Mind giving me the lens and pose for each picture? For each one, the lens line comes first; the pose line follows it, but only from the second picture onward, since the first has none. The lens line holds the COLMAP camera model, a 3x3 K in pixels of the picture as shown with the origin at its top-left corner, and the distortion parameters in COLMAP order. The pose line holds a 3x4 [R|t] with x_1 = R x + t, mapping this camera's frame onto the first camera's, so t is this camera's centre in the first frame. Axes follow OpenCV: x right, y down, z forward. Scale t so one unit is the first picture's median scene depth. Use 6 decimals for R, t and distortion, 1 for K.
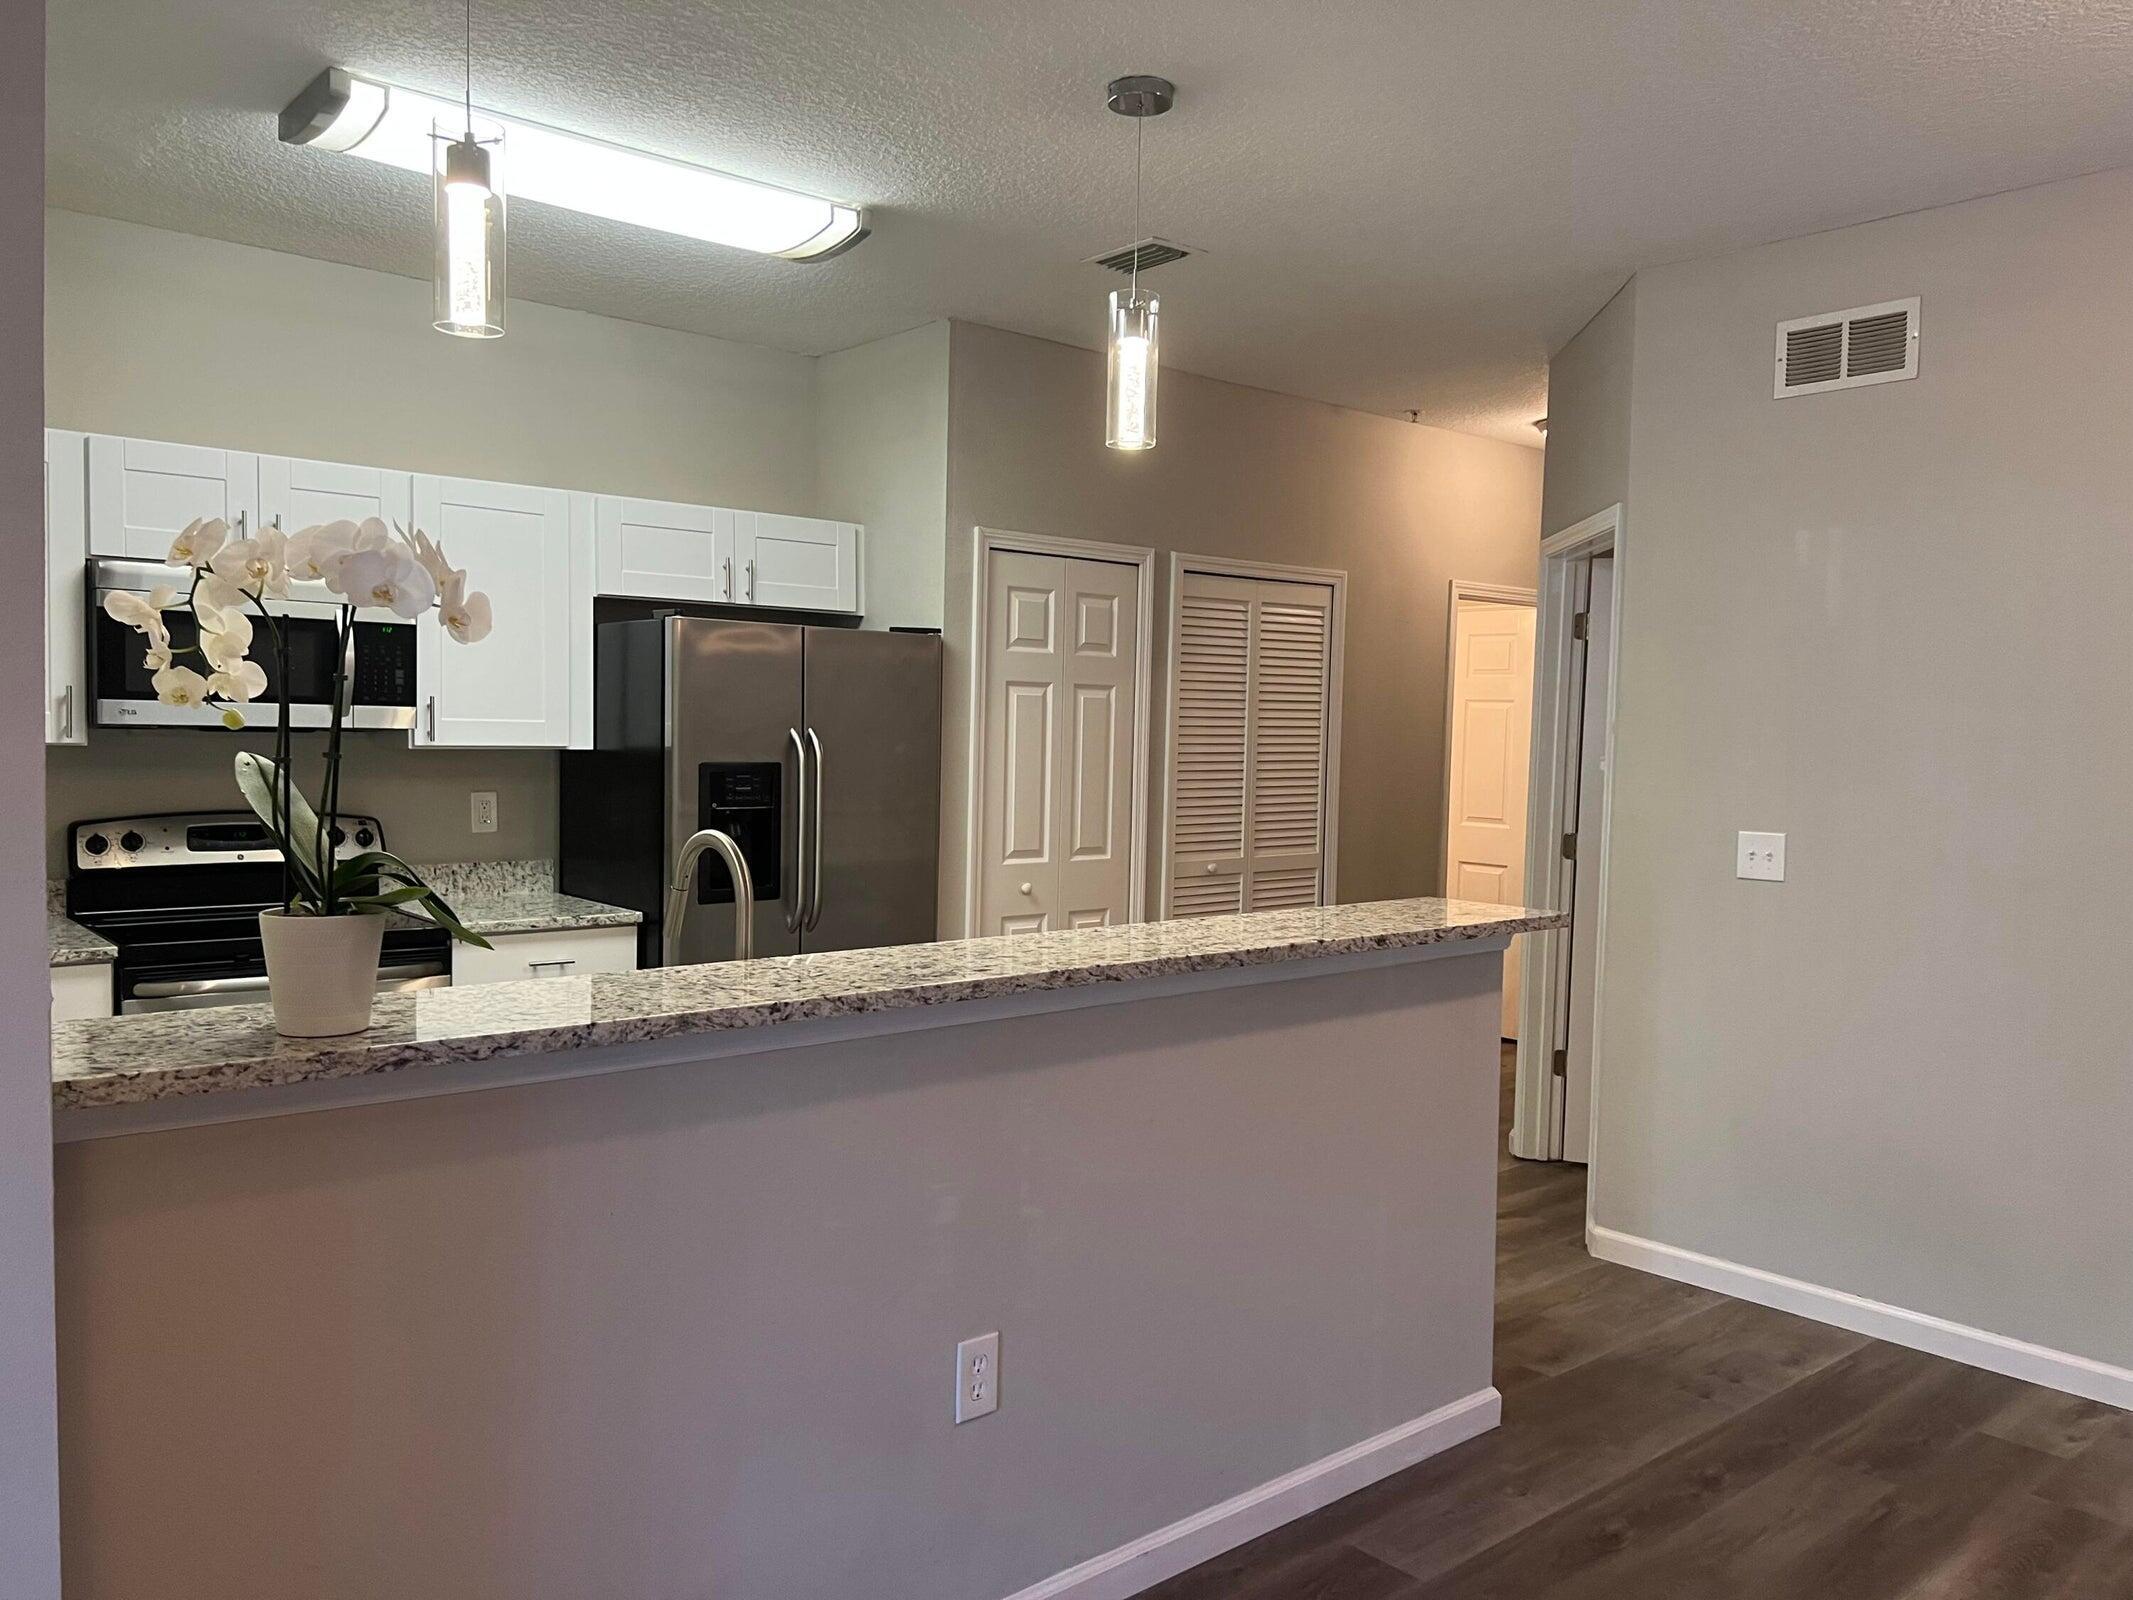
lens RADIAL K [[1619.9, 0, 1073.7], [0, 1619.9, 796.8], [0, 0, 1]] dist [0.051076, -0.072079]
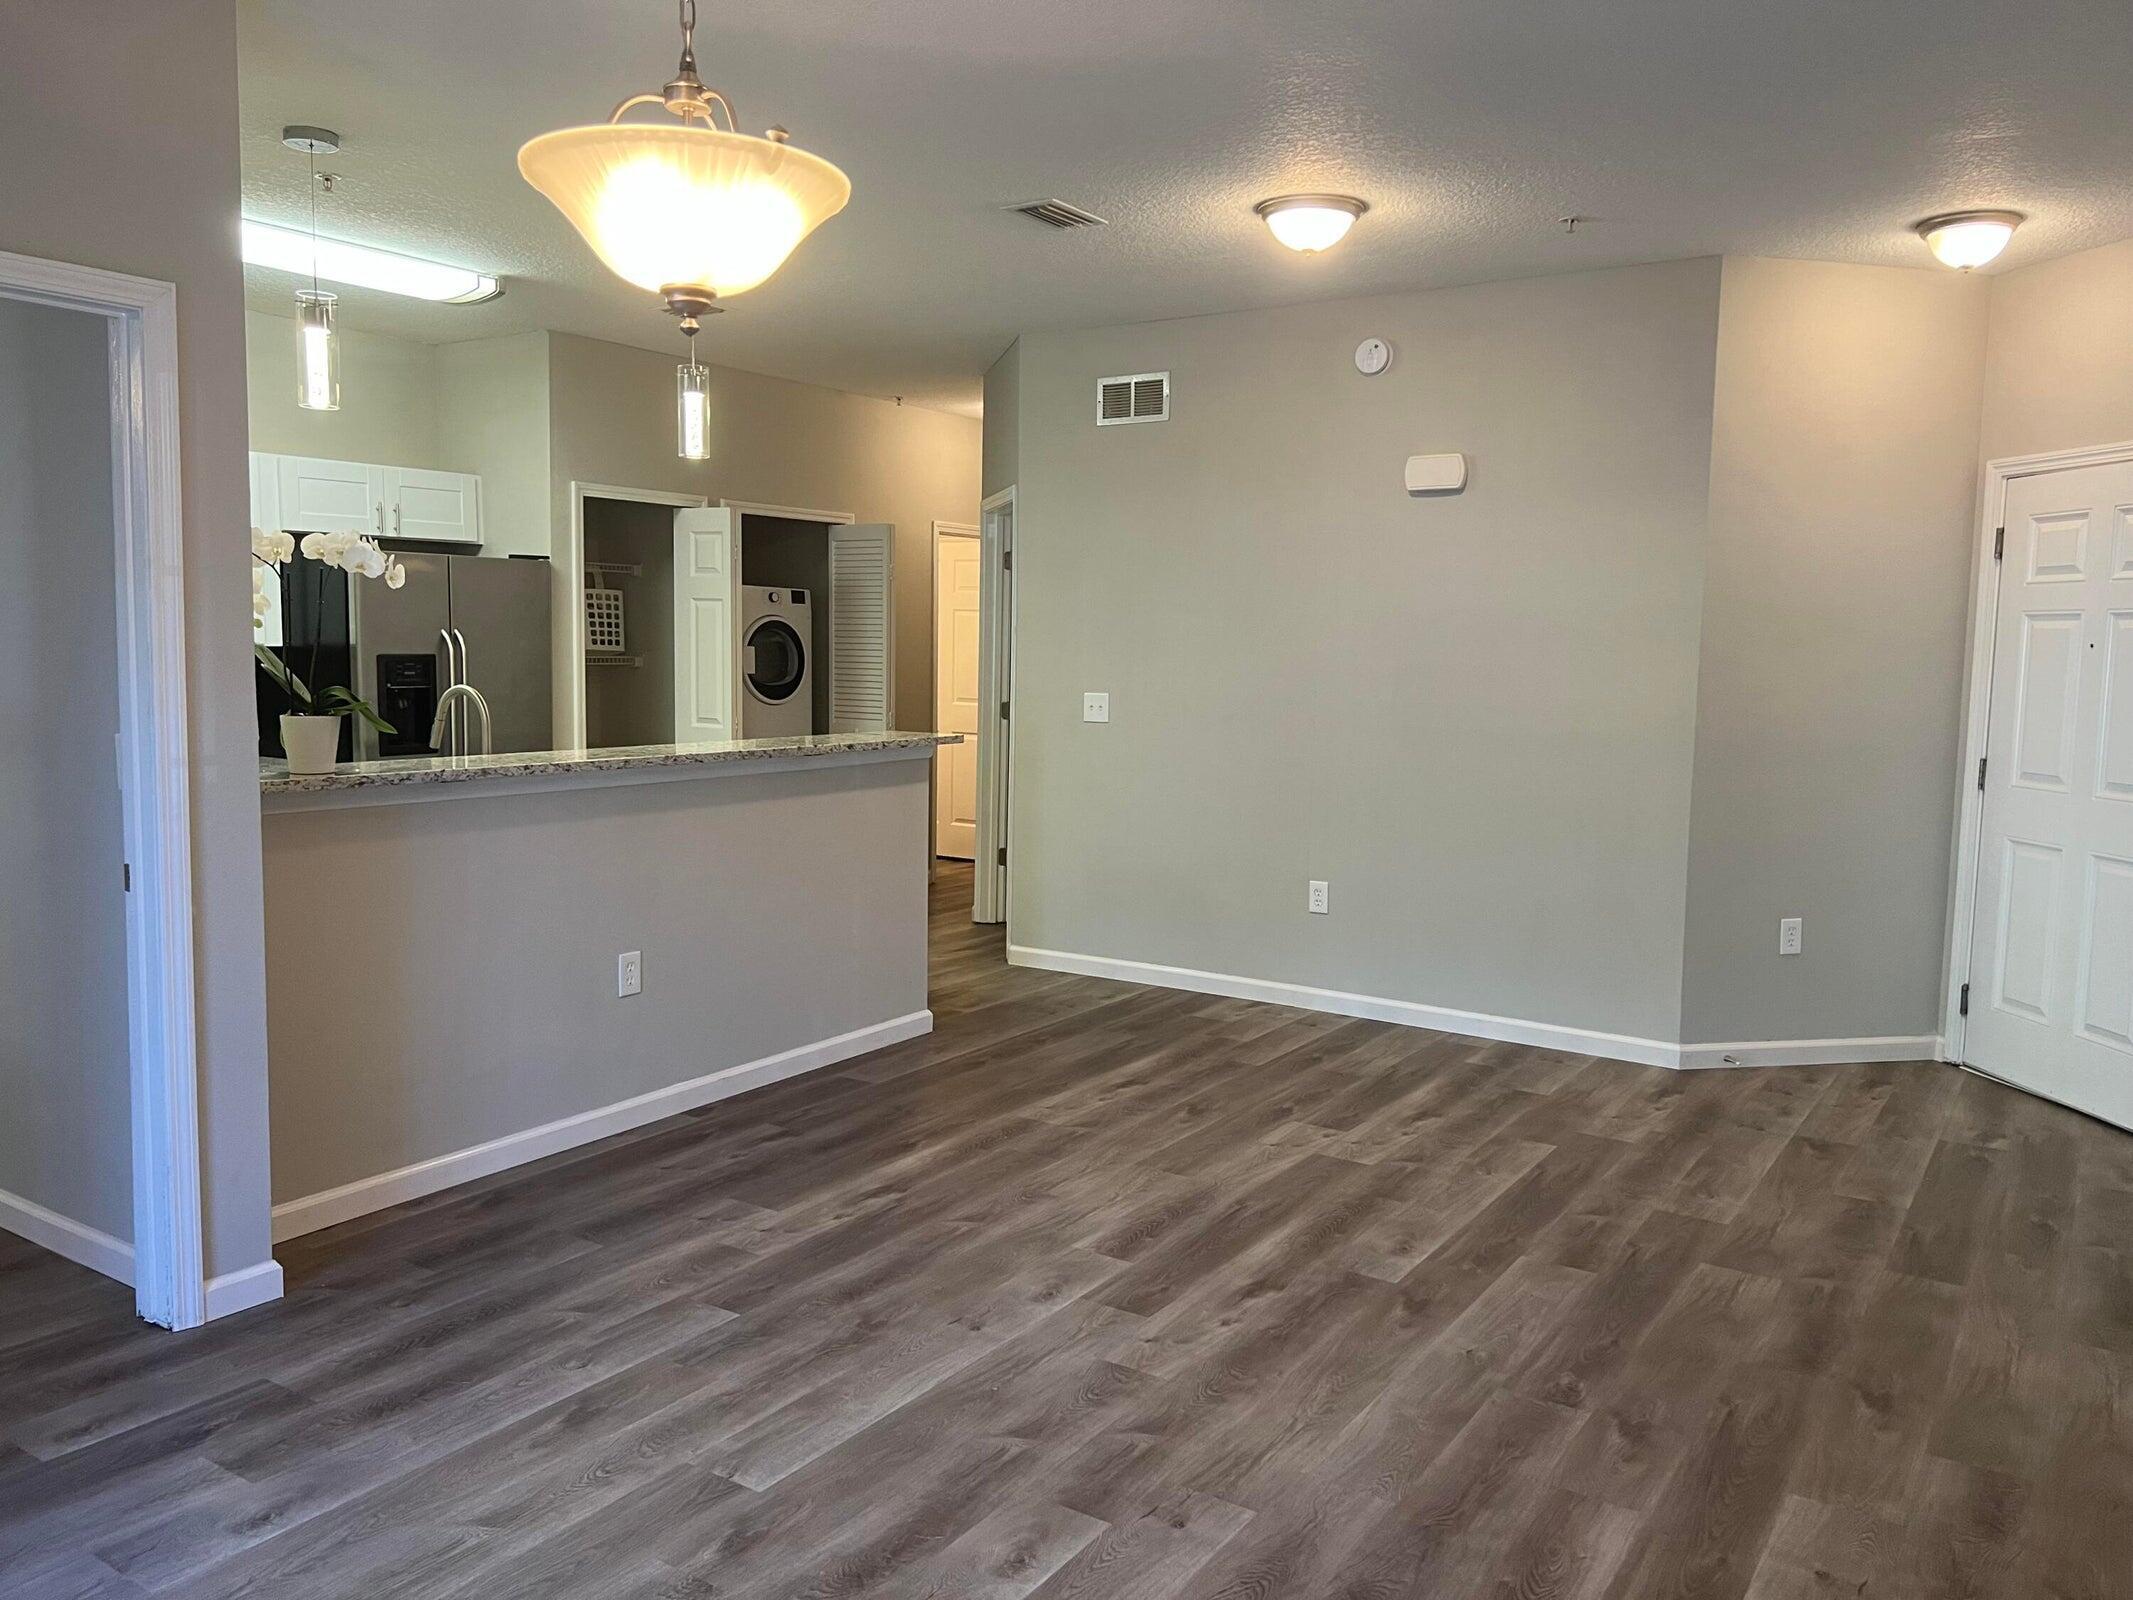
lens RADIAL K [[1590.0, 0, 1096.6], [0, 1590.0, 800.2], [0, 0, 1]] dist [0.113275, -0.249278]
pose [[0.958799, -0.033243, 0.282134, -0.032146], [0.015637, 0.997800, 0.064429, 0.024533], [-0.283655, -0.057362, 0.957209, -0.504851]]
